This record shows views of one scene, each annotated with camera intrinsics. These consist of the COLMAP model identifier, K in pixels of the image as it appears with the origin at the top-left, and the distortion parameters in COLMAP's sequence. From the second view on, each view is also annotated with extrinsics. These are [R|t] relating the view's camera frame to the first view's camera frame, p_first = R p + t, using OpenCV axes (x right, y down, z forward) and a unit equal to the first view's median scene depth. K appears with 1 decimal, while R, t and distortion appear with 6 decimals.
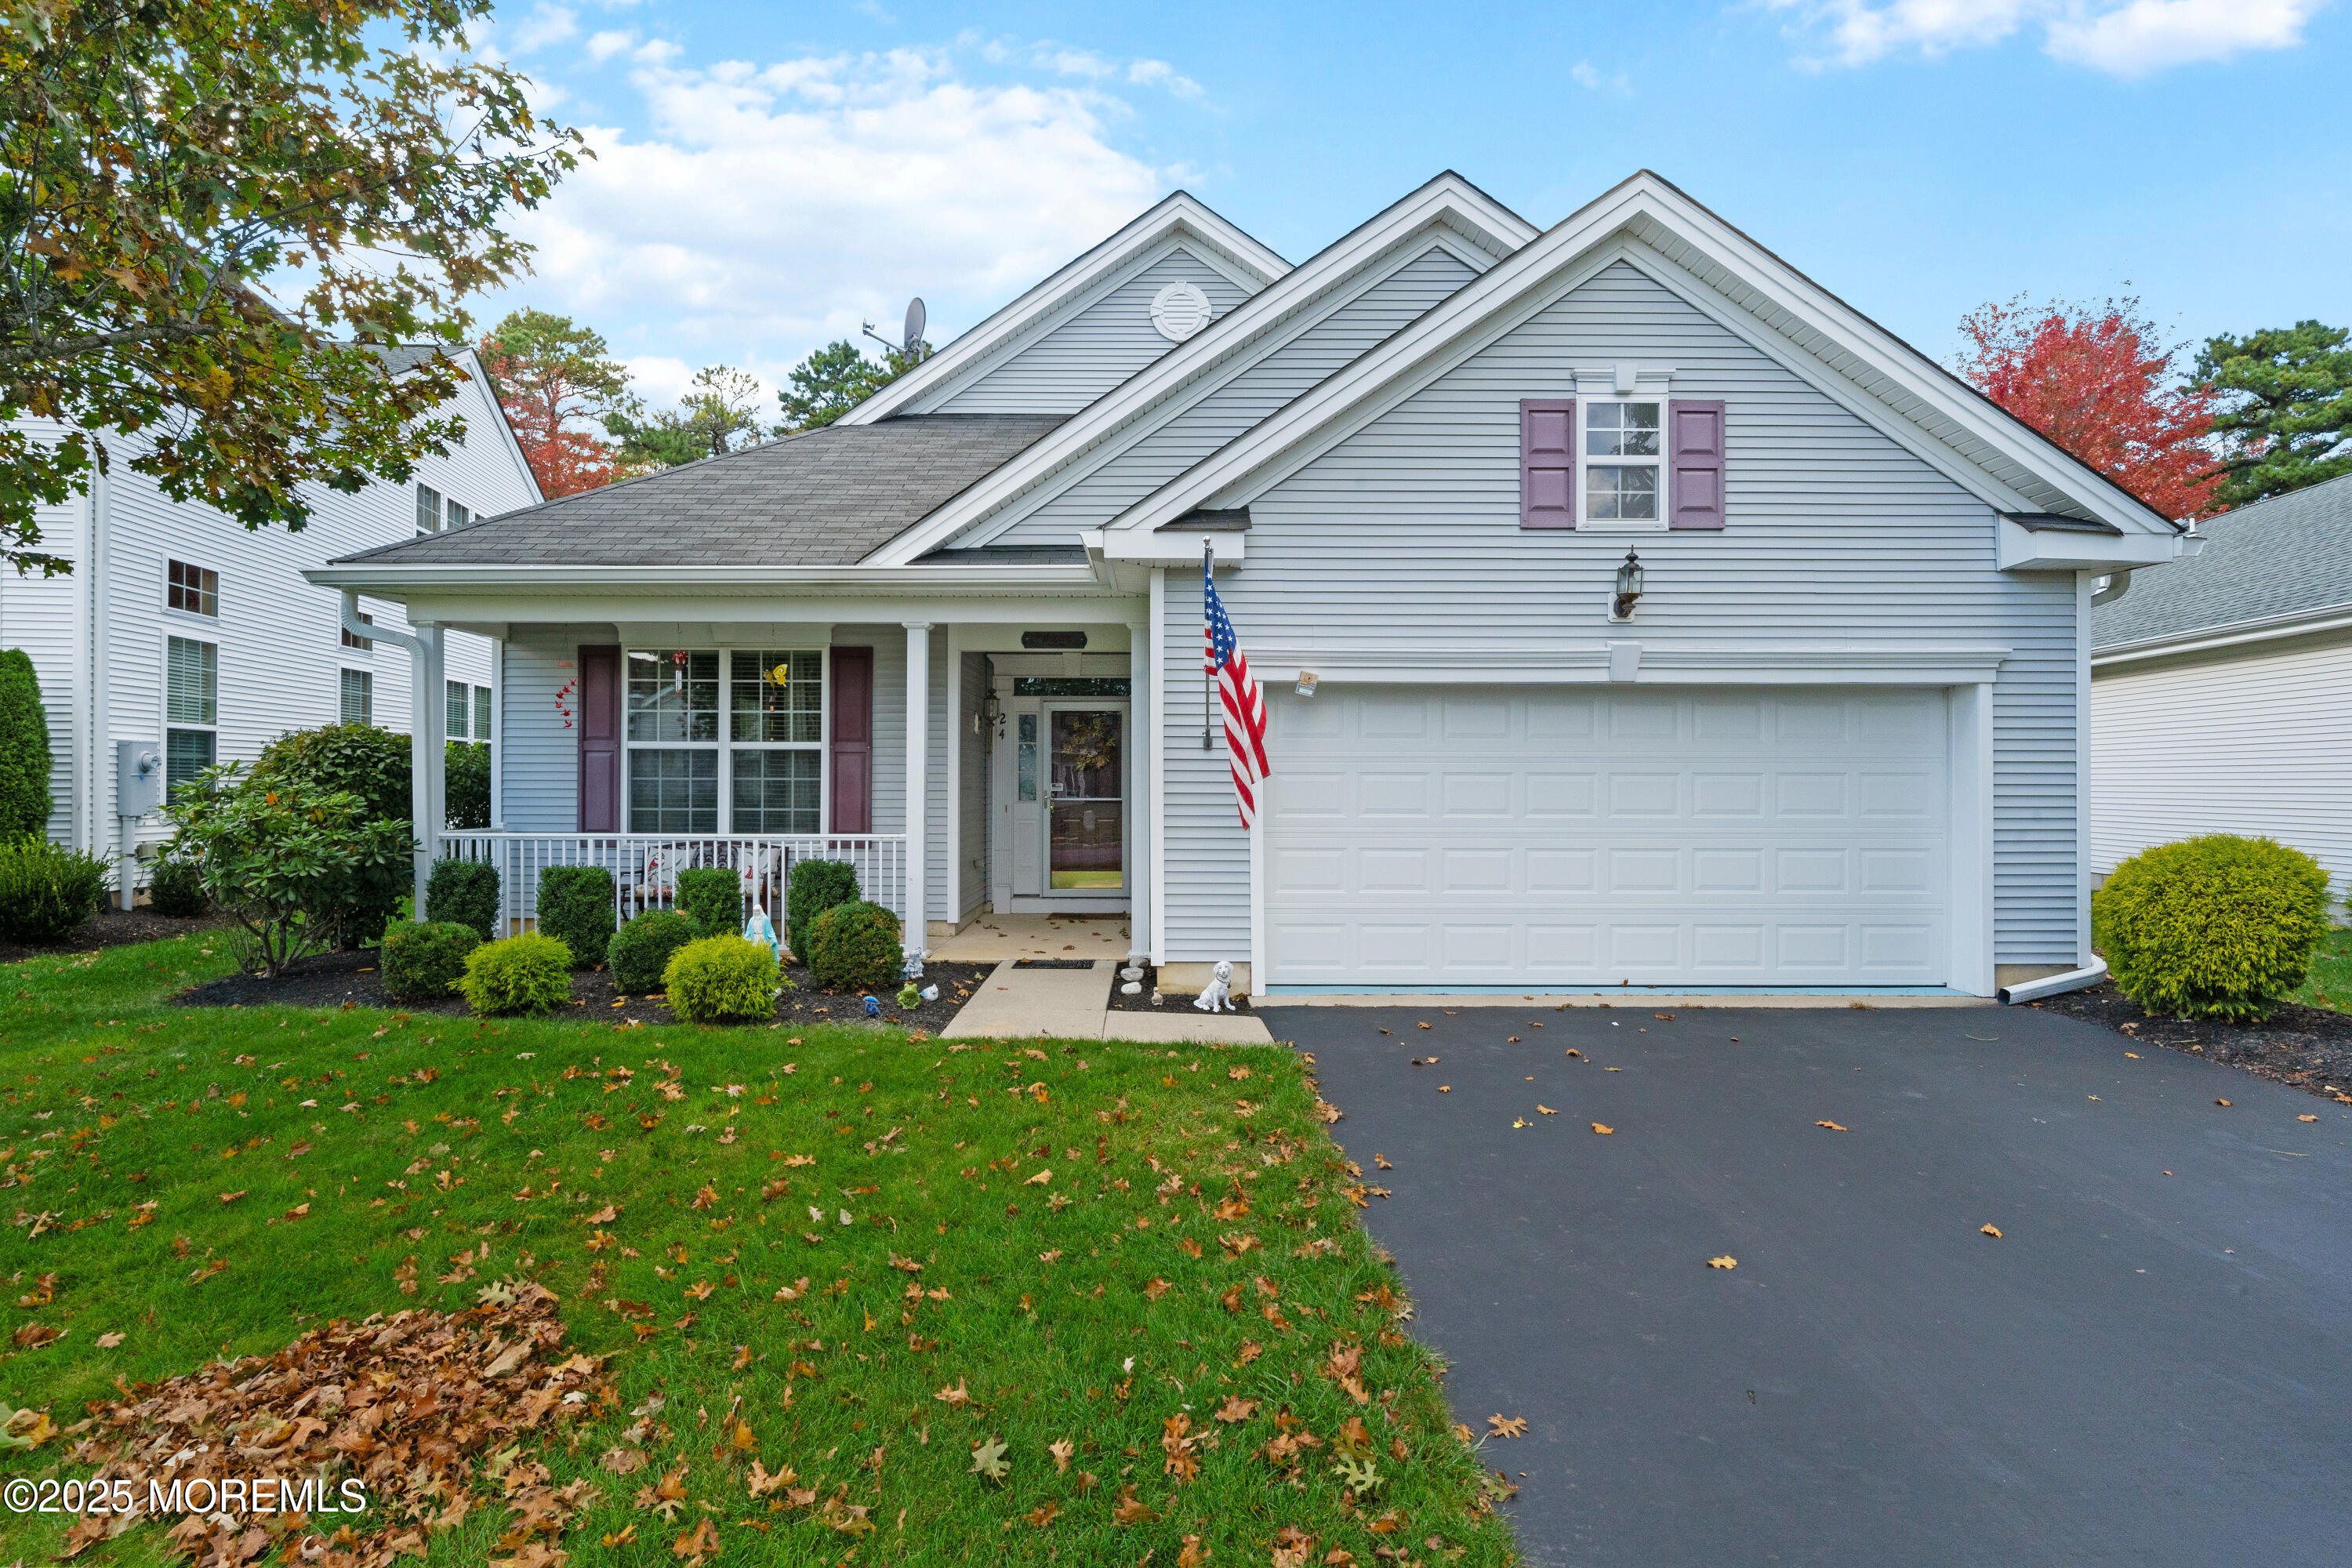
lens RADIAL K [[1156.7, 0, 1170.7], [0, 1156.7, 783.0], [0, 0, 1]] dist [0.001147, 0.001237]
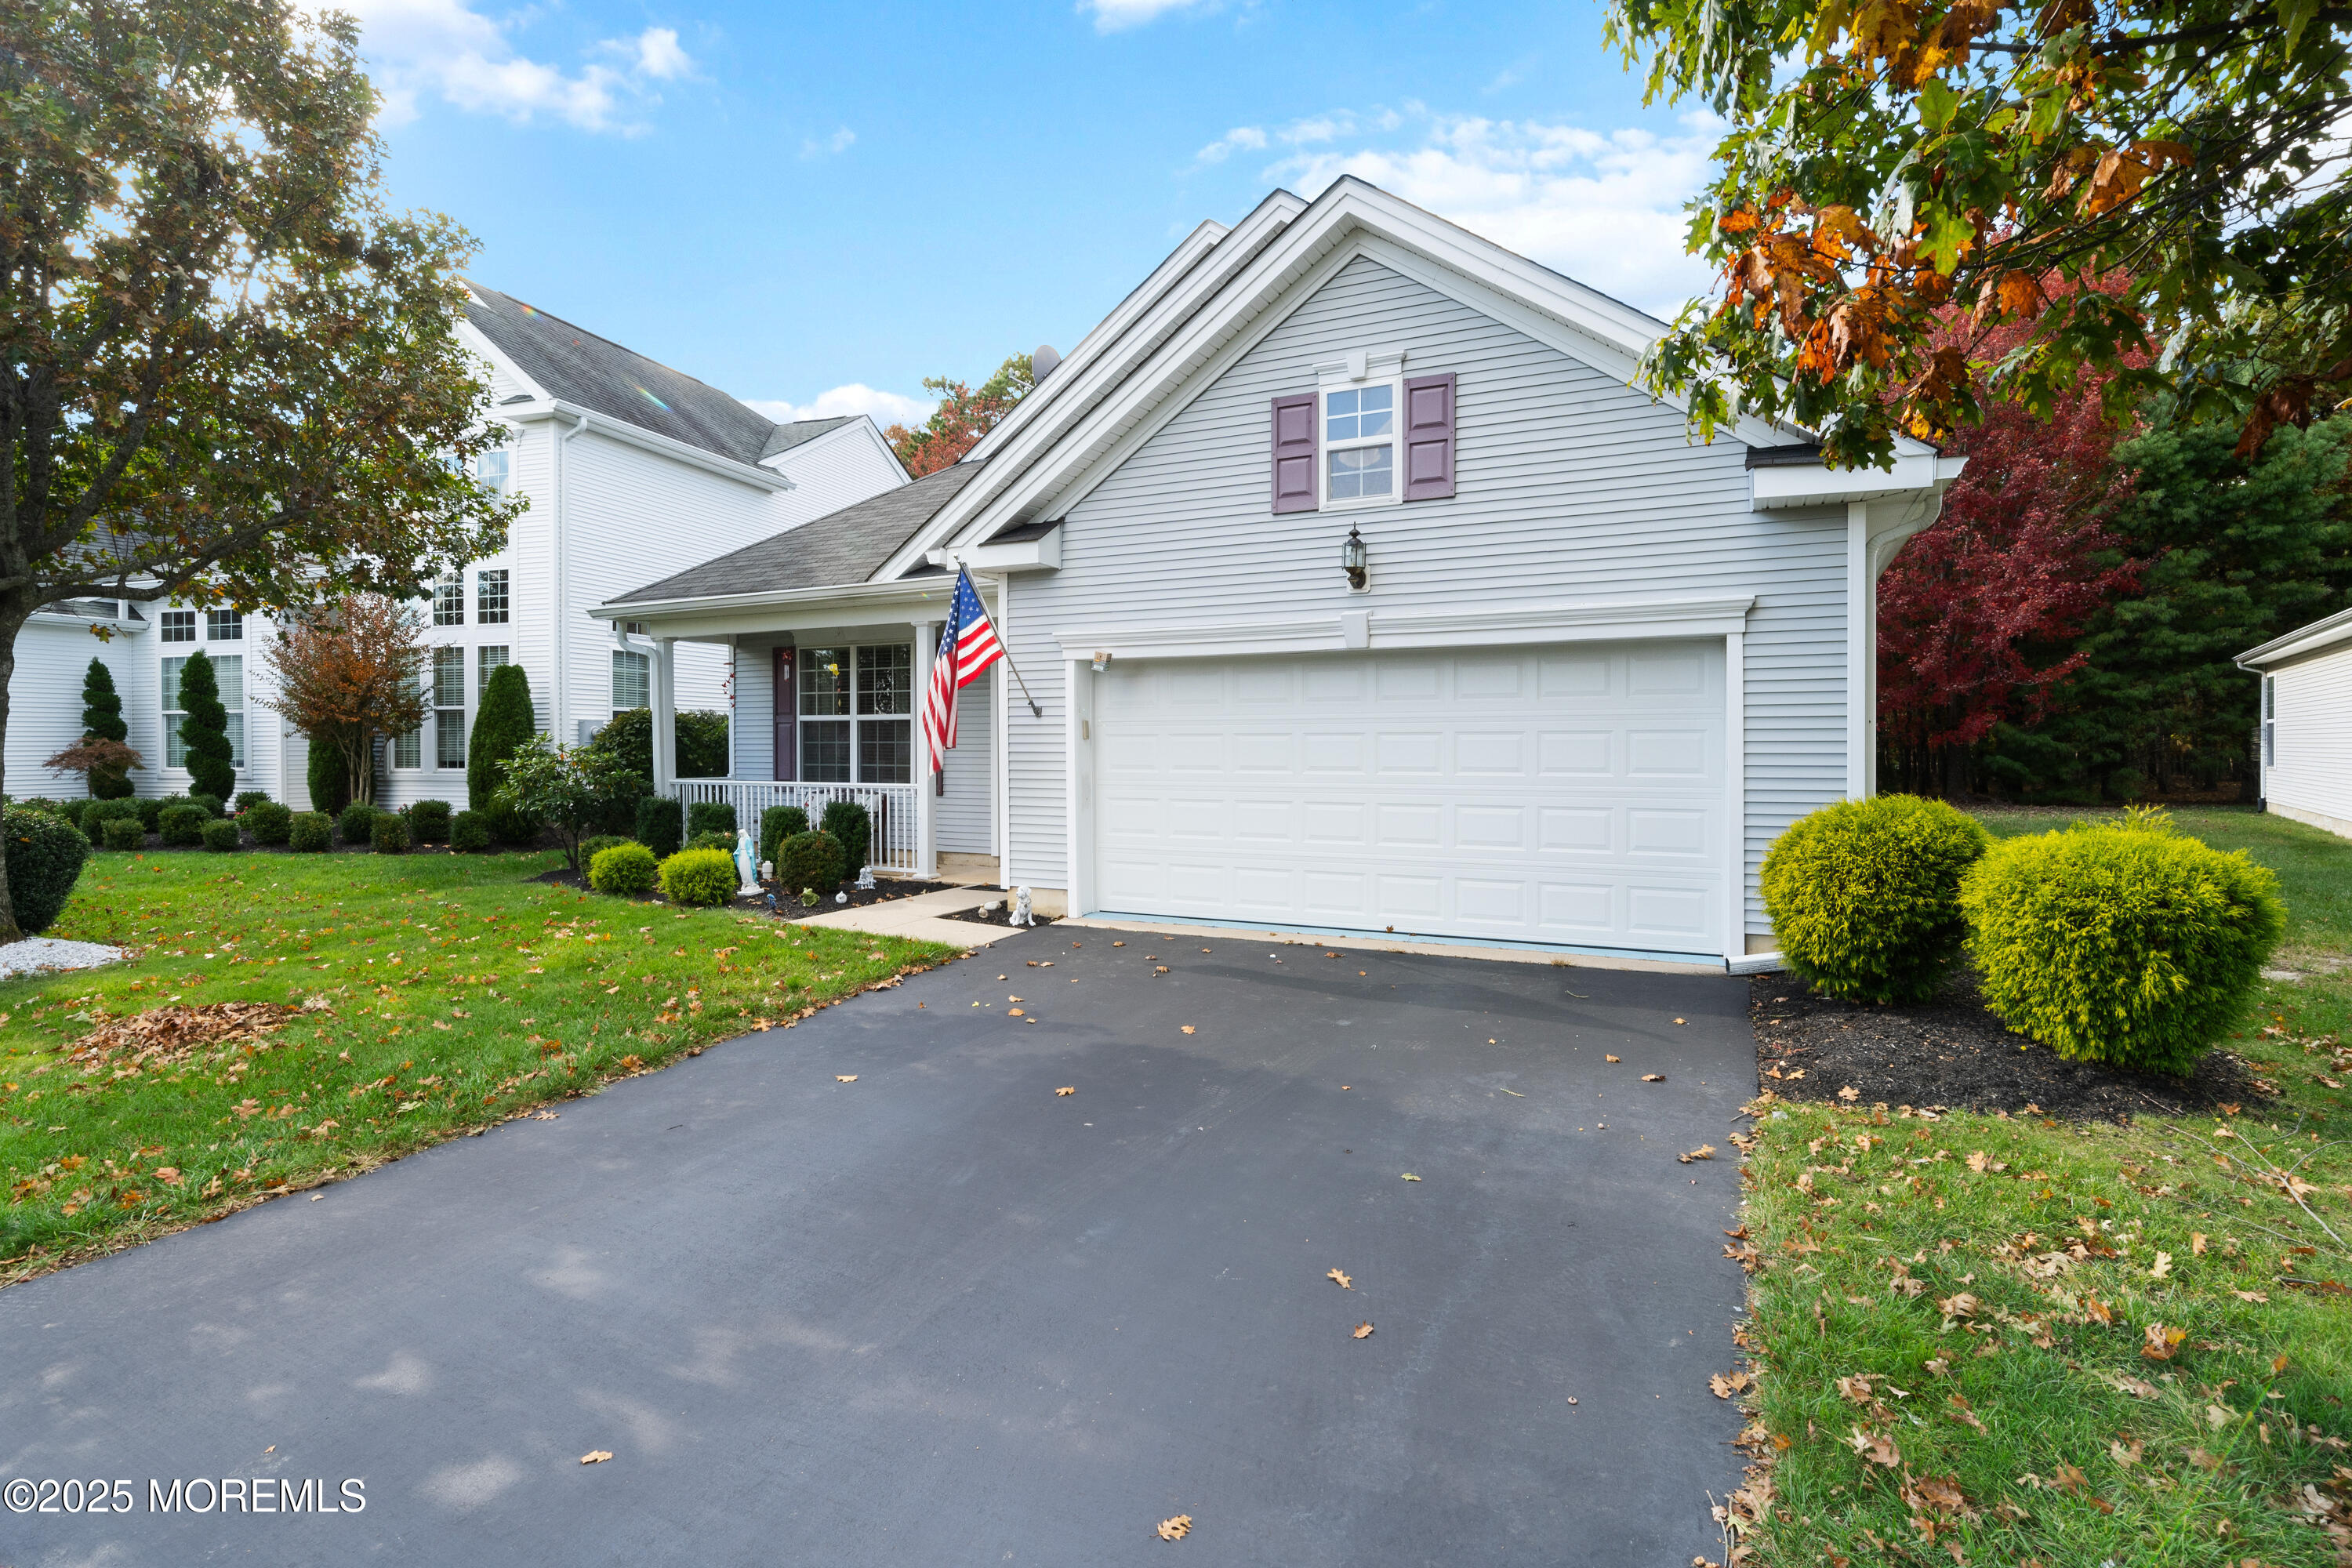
lens RADIAL K [[1156.7, 0, 1176.9], [0, 1156.7, 757.7], [0, 0, 1]] dist [0.001147, 0.001237]
pose [[0.893397, 0.000425, -0.449268, 0.687501], [0.004814, 0.999933, 0.010519, 0.002468], [0.449243, -0.011561, 0.893335, -0.039757]]
